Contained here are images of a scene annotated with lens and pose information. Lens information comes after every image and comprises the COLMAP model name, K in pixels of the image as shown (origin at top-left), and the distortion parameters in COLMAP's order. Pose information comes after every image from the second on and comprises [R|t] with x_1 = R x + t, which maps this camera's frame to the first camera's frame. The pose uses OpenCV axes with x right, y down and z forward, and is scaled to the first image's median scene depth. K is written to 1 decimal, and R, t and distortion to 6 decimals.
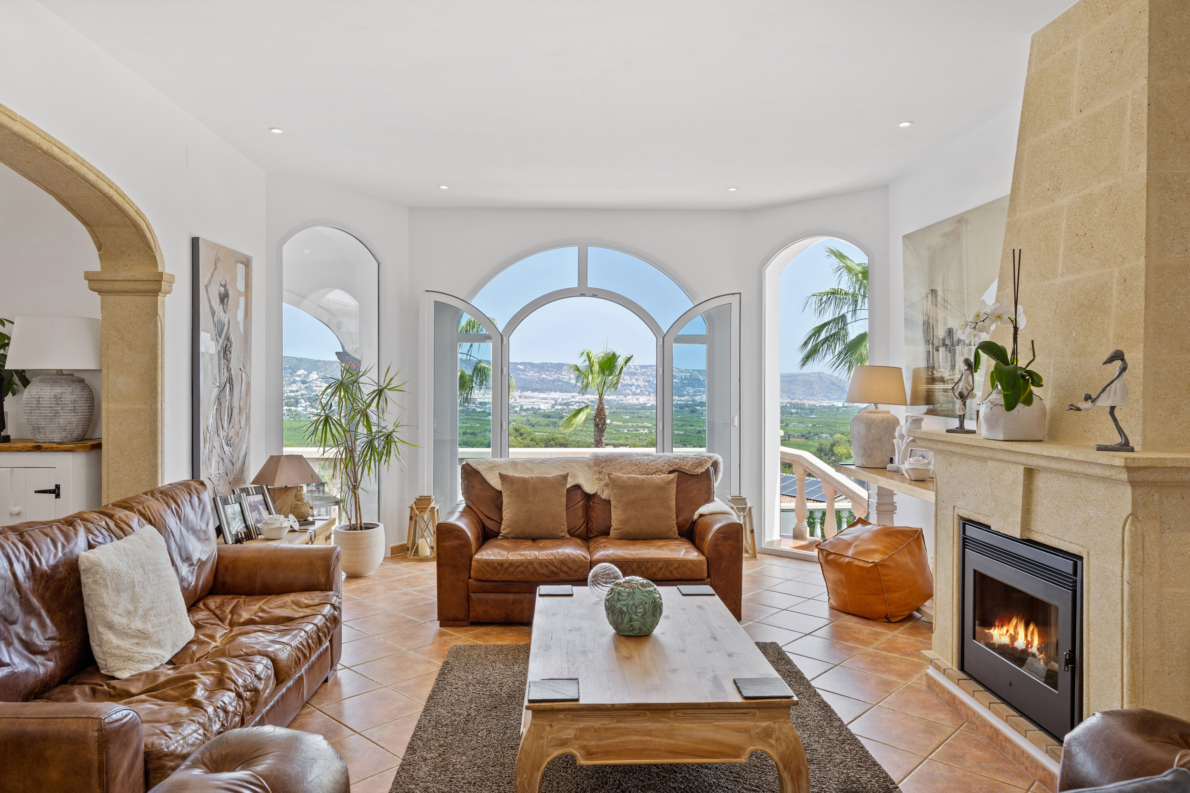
lens RADIAL K [[789.6, 0, 595.7], [0, 789.6, 394.8], [0, 0, 1]] dist [0.006391, 0.001892]
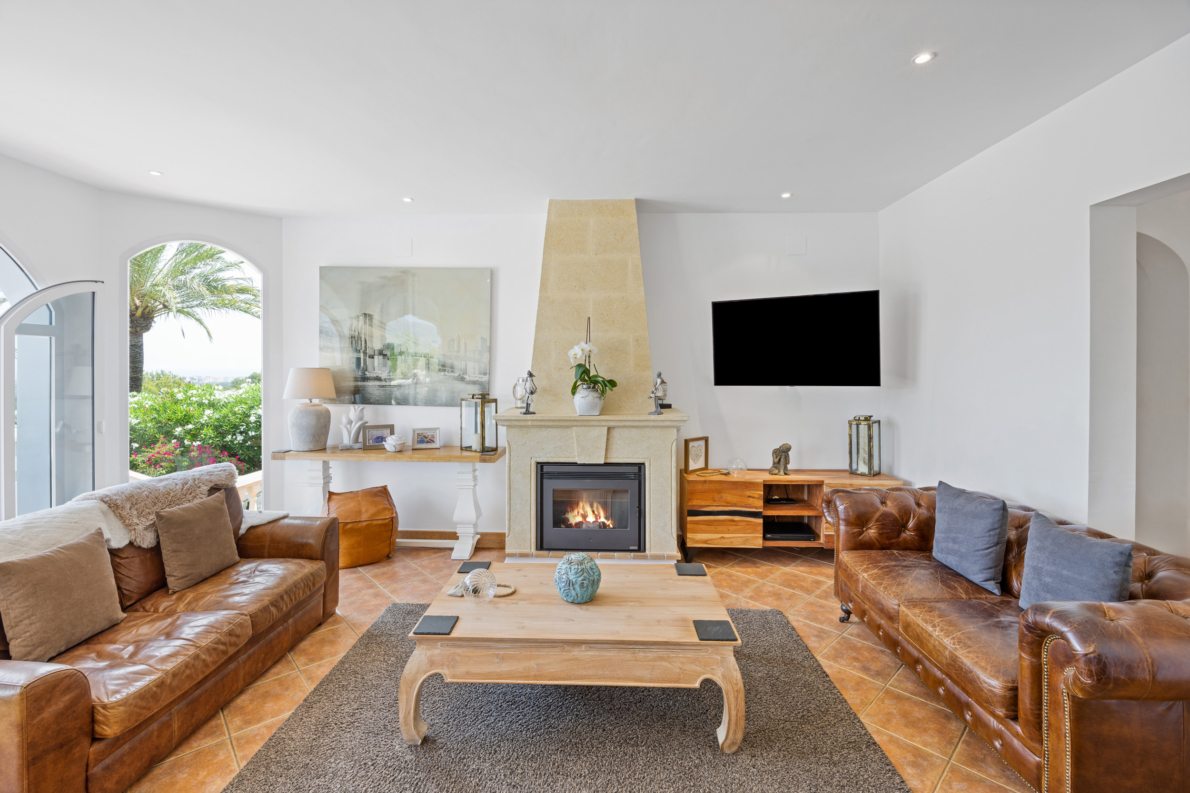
lens RADIAL K [[519.9, 0, 587.0], [0, 519.9, 368.3], [0, 0, 1]] dist [-0.012403, 0.000903]
pose [[0.084003, -0.008464, 0.996430, -0.729252], [0.010510, 0.999916, 0.007608, -0.064972], [-0.996410, 0.009833, 0.084085, 0.874382]]
